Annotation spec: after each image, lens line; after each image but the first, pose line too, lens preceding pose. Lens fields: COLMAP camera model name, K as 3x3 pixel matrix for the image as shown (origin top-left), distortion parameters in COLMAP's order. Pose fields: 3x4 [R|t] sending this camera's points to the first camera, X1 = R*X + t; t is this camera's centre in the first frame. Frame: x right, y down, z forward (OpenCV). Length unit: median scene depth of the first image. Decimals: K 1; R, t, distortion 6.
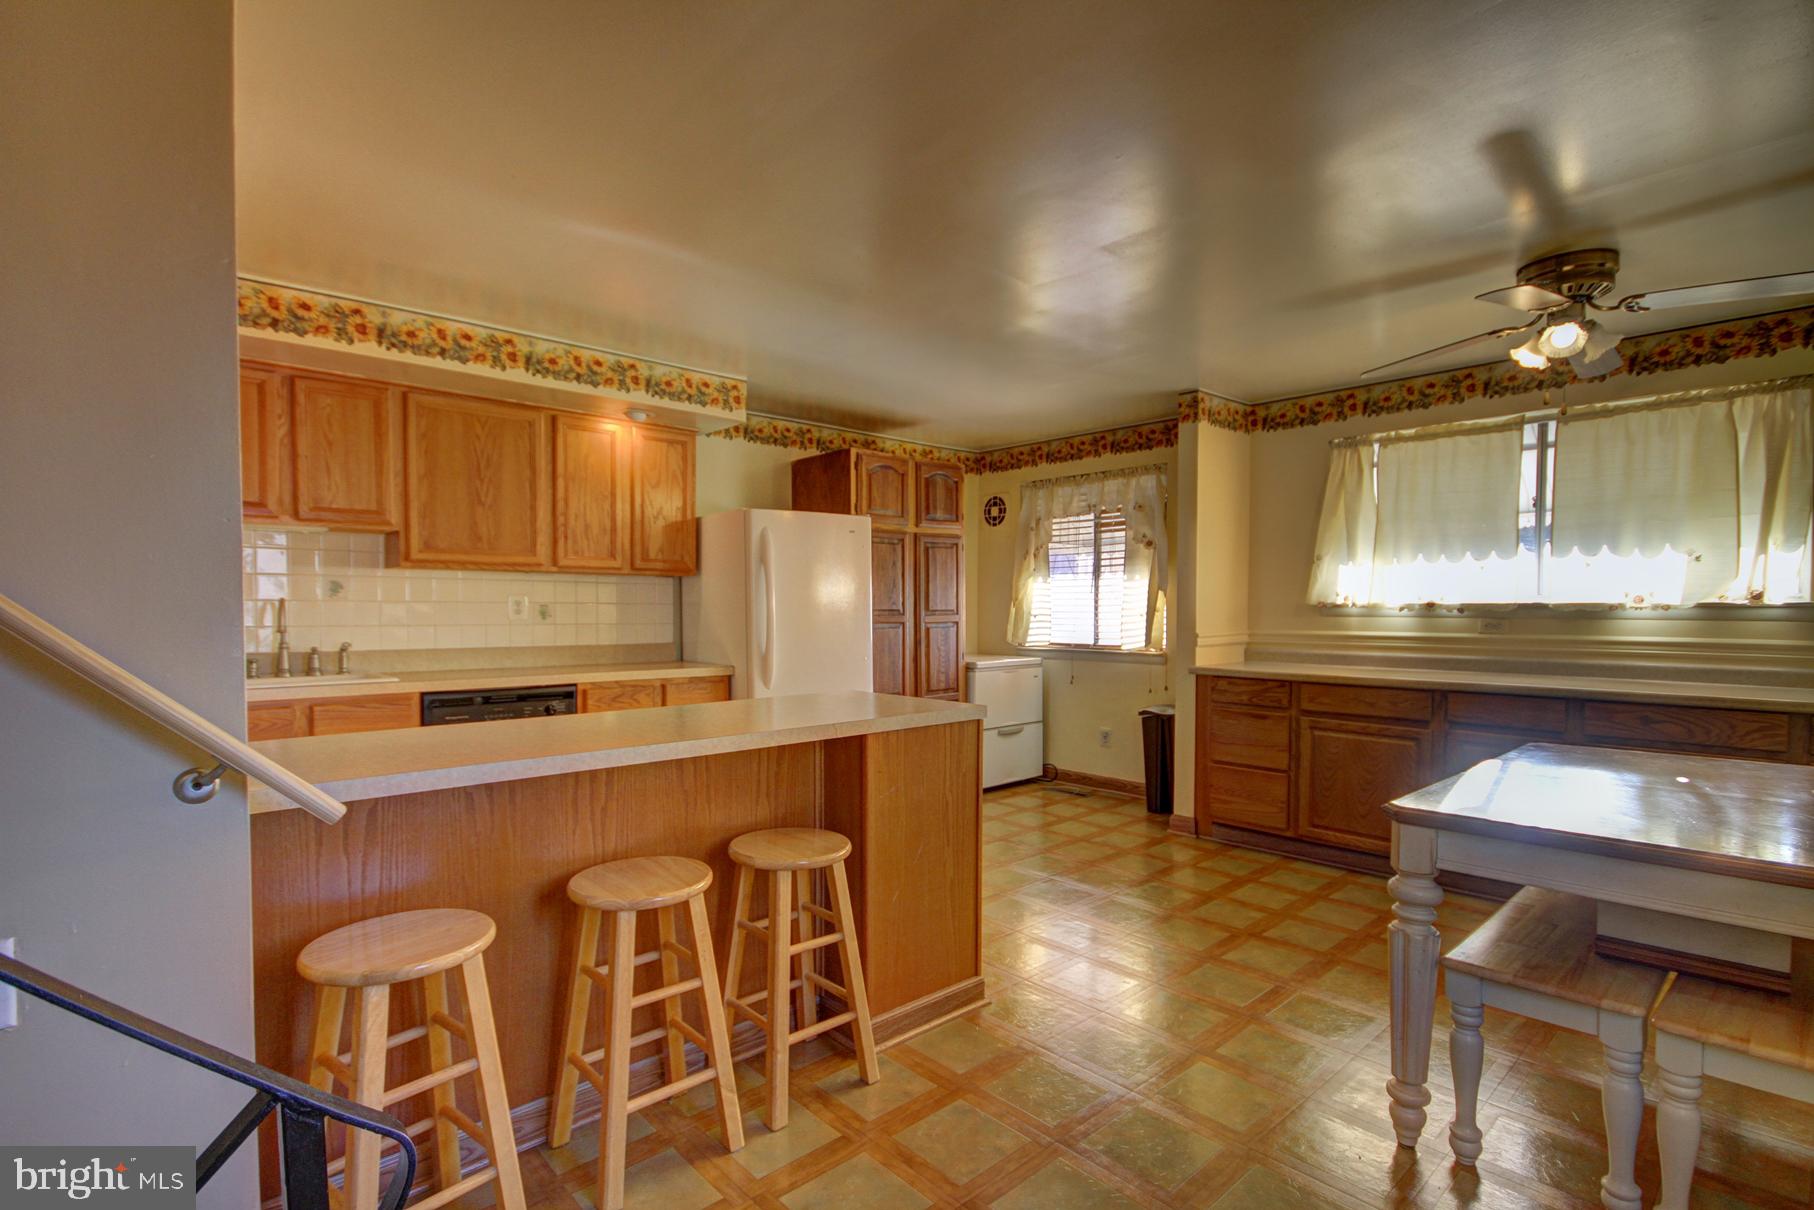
lens RADIAL K [[851.0, 0, 914.0], [0, 851.0, 630.5], [0, 0, 1]] dist [0.002572, 0.000738]
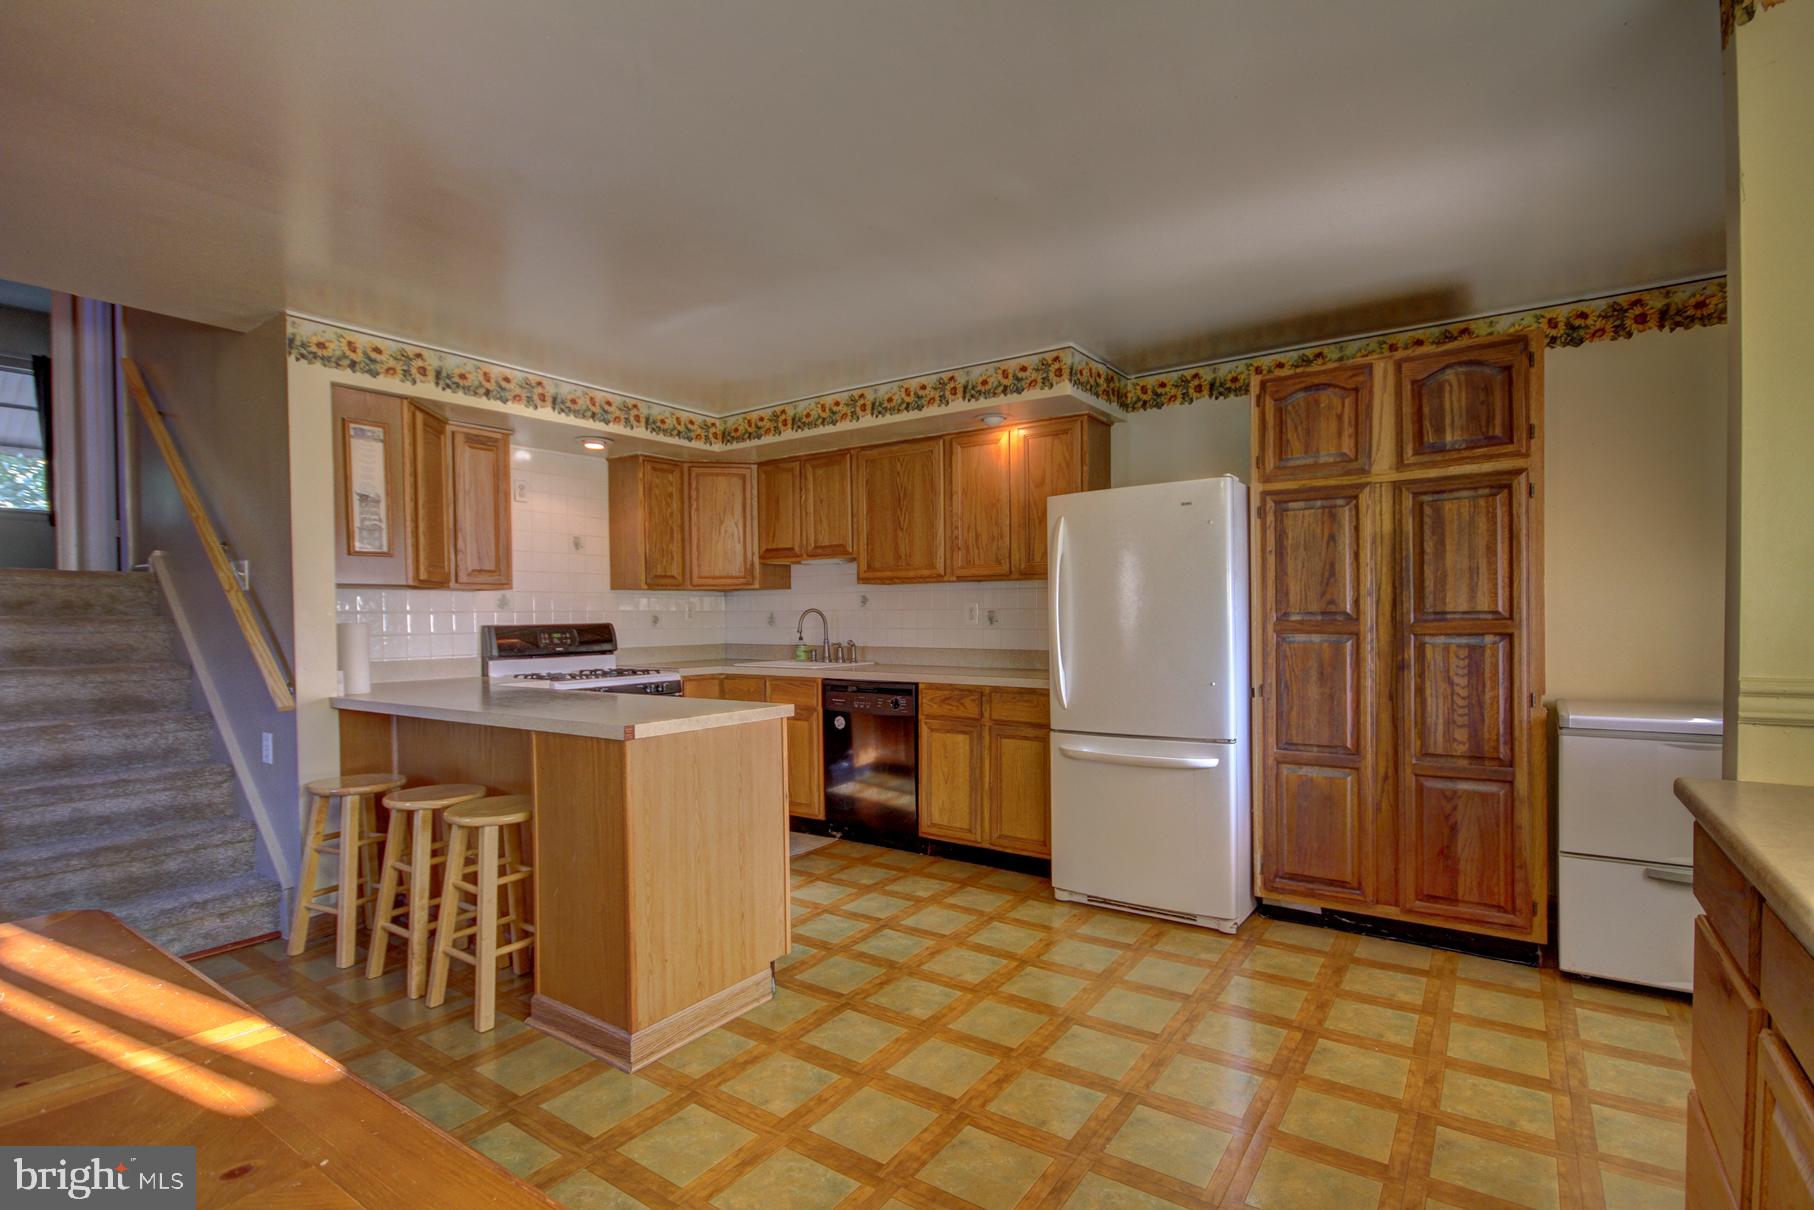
lens RADIAL K [[851.0, 0, 914.0], [0, 851.0, 630.5], [0, 0, 1]] dist [0.002572, 0.000738]
pose [[0.233135, 0.016080, -0.972311, 0.682707], [-0.014179, 0.999813, 0.013135, -0.020009], [0.972341, 0.010725, 0.233320, 0.742172]]
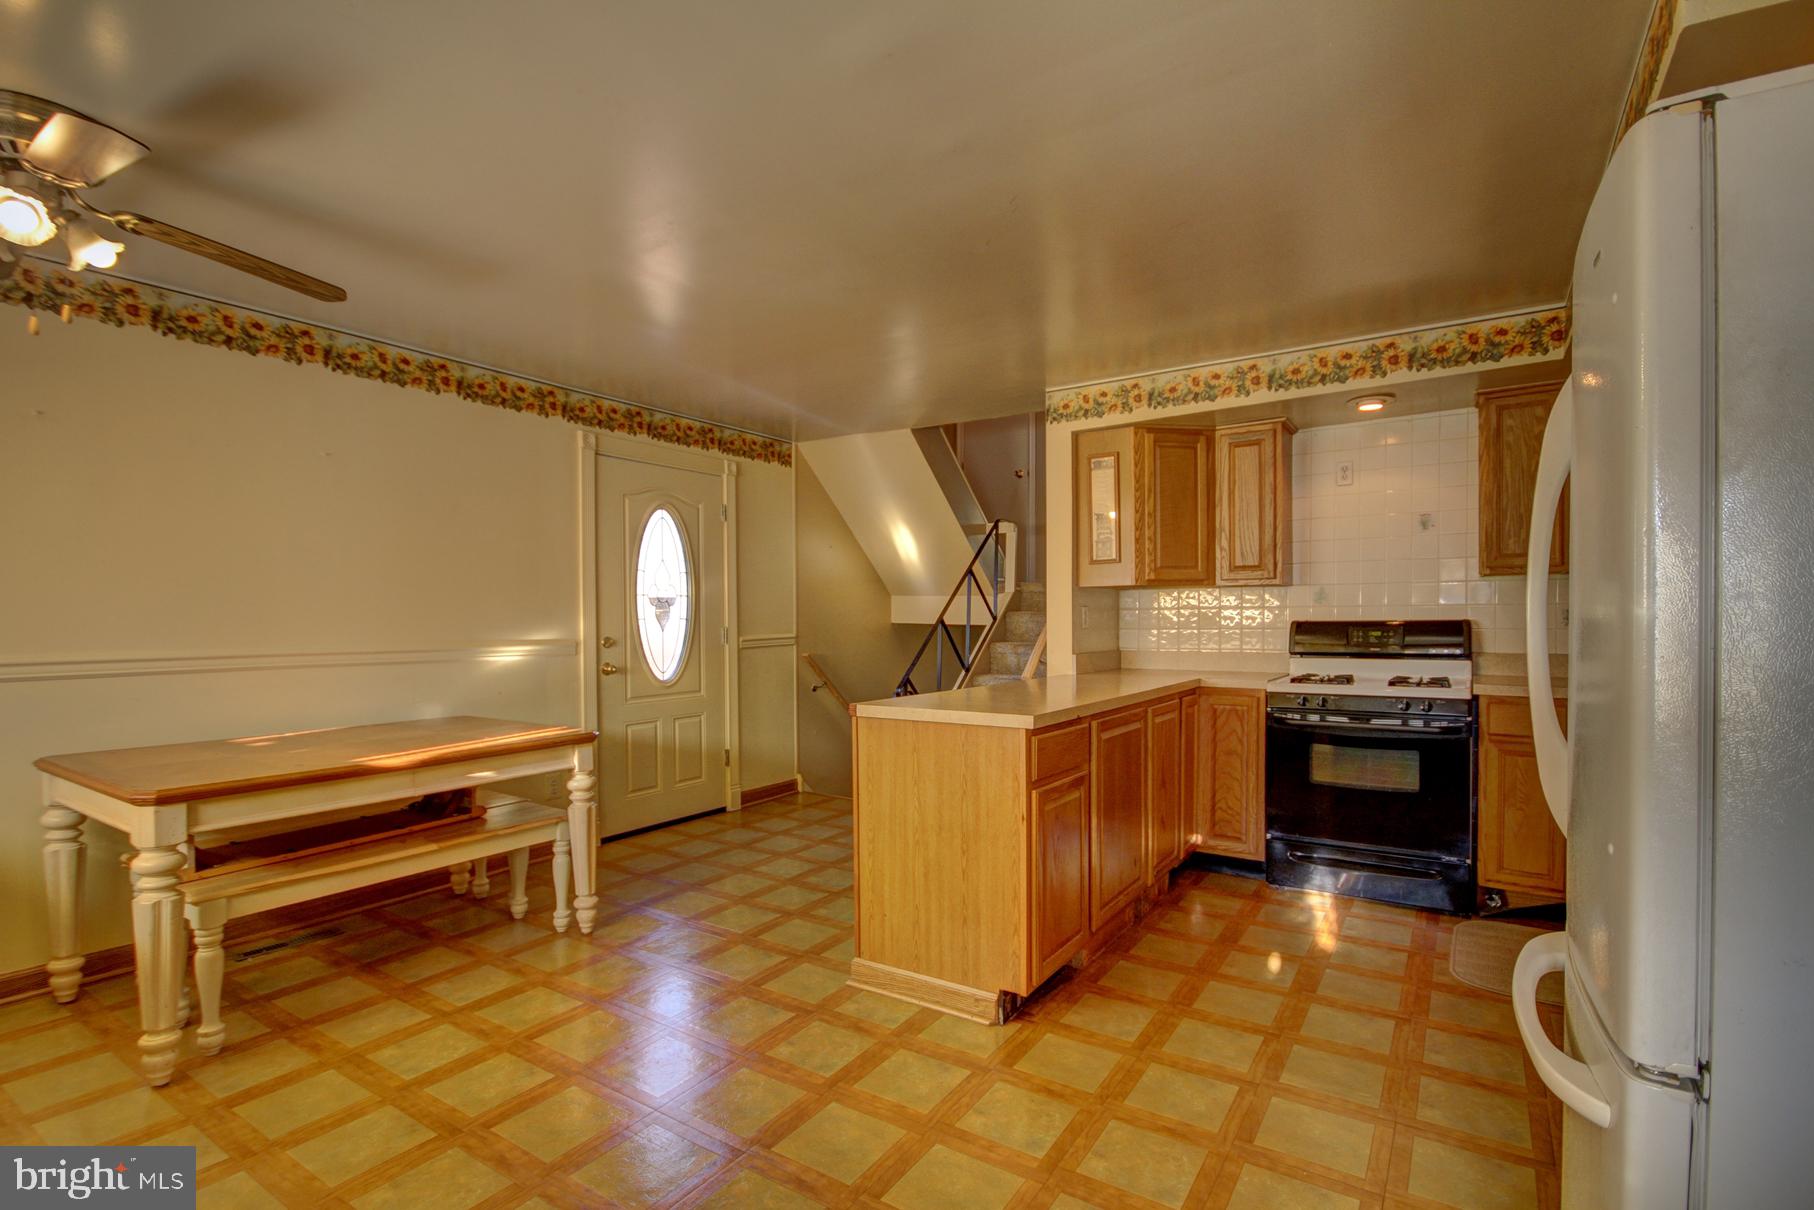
lens RADIAL K [[851.0, 0, 914.0], [0, 851.0, 630.5], [0, 0, 1]] dist [0.002572, 0.000738]
pose [[-0.965646, 0.009185, -0.259699, 0.194122], [-0.000569, 0.999298, 0.037456, -0.032607], [0.259860, 0.036317, -0.964963, 1.406291]]
